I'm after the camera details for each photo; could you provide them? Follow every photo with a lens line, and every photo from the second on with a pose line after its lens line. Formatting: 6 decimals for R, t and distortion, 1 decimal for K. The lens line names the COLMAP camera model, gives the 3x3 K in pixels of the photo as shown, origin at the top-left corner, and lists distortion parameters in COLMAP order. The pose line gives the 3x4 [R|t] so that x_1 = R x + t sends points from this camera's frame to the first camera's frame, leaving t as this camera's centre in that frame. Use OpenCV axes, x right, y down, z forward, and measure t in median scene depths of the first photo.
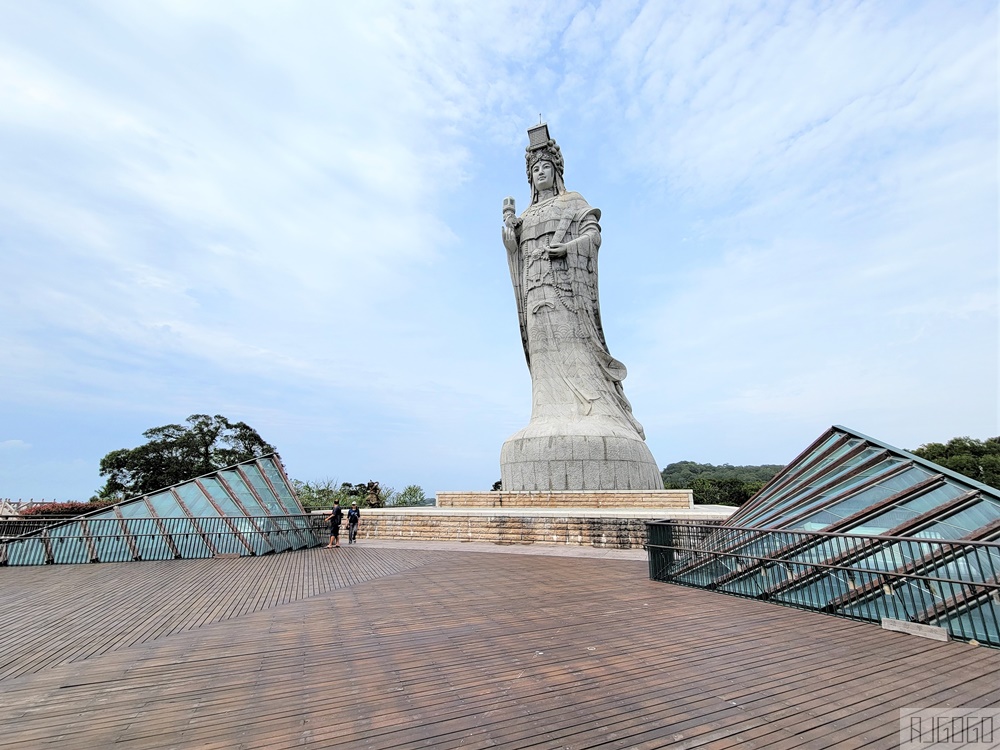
lens RADIAL K [[428.0, 0, 500.3], [0, 428.0, 382.9], [0, 0, 1]] dist [-0.003815, -0.000625]
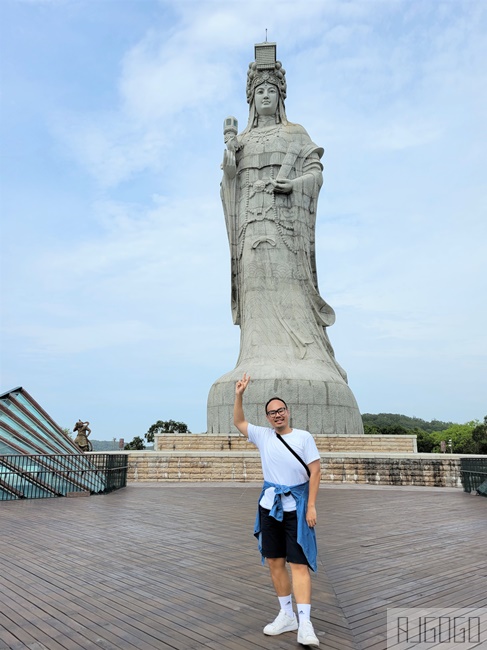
lens RADIAL K [[503.8, 0, 243.5], [0, 503.8, 325.0], [0, 0, 1]] dist [0.039755, -0.009046]
pose [[0.956539, 0.074487, 0.281930, -0.299237], [-0.082927, 0.996391, 0.018108, -0.014495], [-0.279564, -0.040701, 0.959264, -0.090671]]
